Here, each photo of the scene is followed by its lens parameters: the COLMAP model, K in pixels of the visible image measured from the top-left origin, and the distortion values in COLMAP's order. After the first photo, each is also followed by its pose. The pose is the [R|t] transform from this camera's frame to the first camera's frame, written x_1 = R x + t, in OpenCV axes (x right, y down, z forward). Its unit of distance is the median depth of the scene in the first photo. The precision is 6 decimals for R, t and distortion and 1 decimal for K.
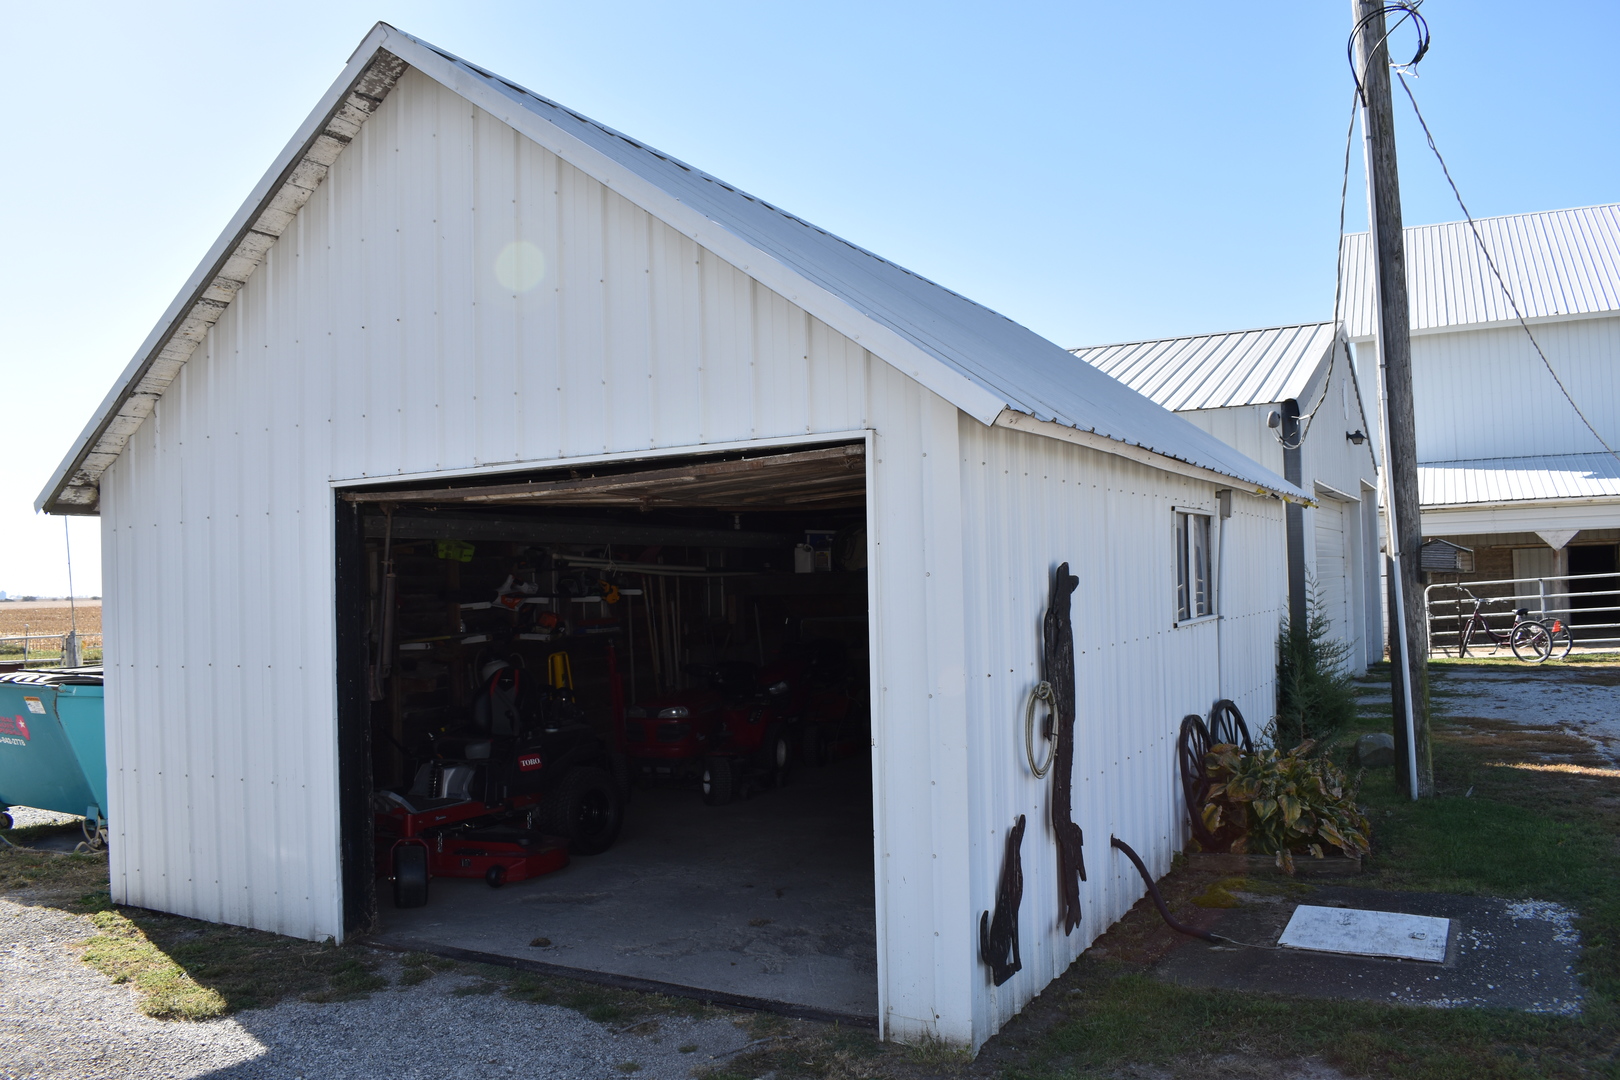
lens RADIAL K [[1262.5, 0, 810.0], [0, 1262.5, 540.0], [0, 0, 1]] dist [-0.098512, 0.018879]
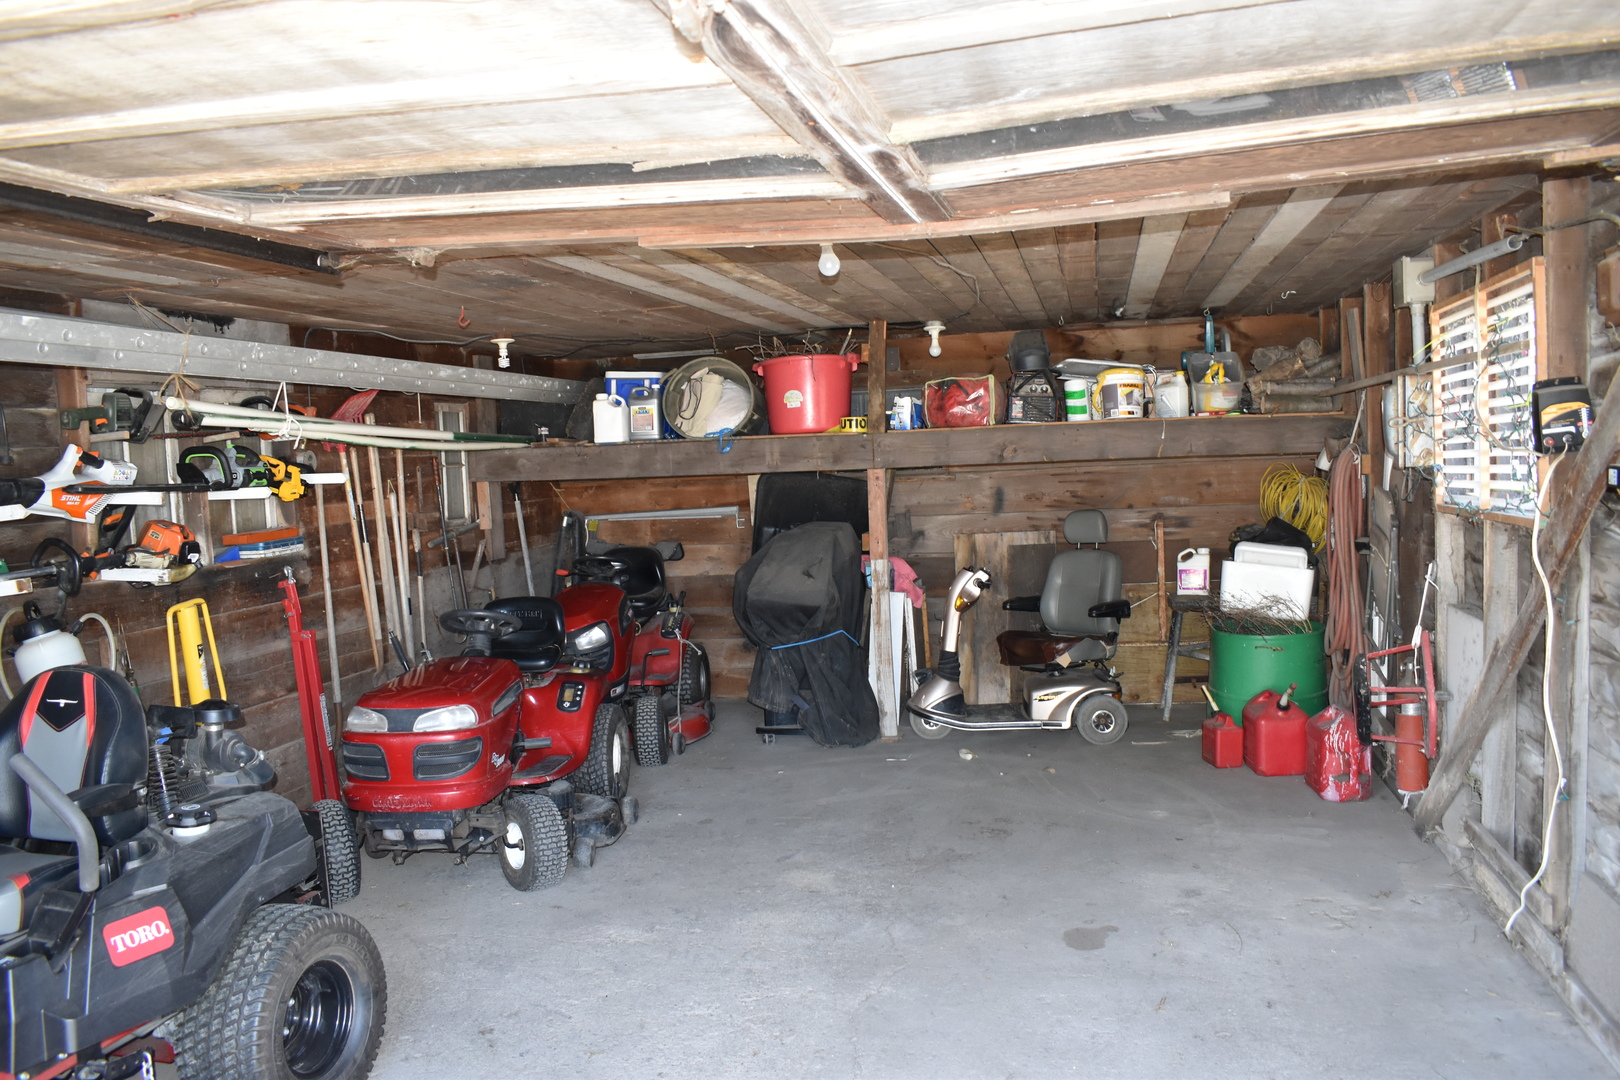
lens RADIAL K [[1262.5, 0, 810.0], [0, 1262.5, 540.0], [0, 0, 1]] dist [-0.098512, 0.018879]
pose [[0.959836, -0.032118, 0.278718, -0.095324], [0.007107, 0.995891, 0.090284, 0.021912], [-0.280473, -0.084677, 0.956120, 0.450378]]
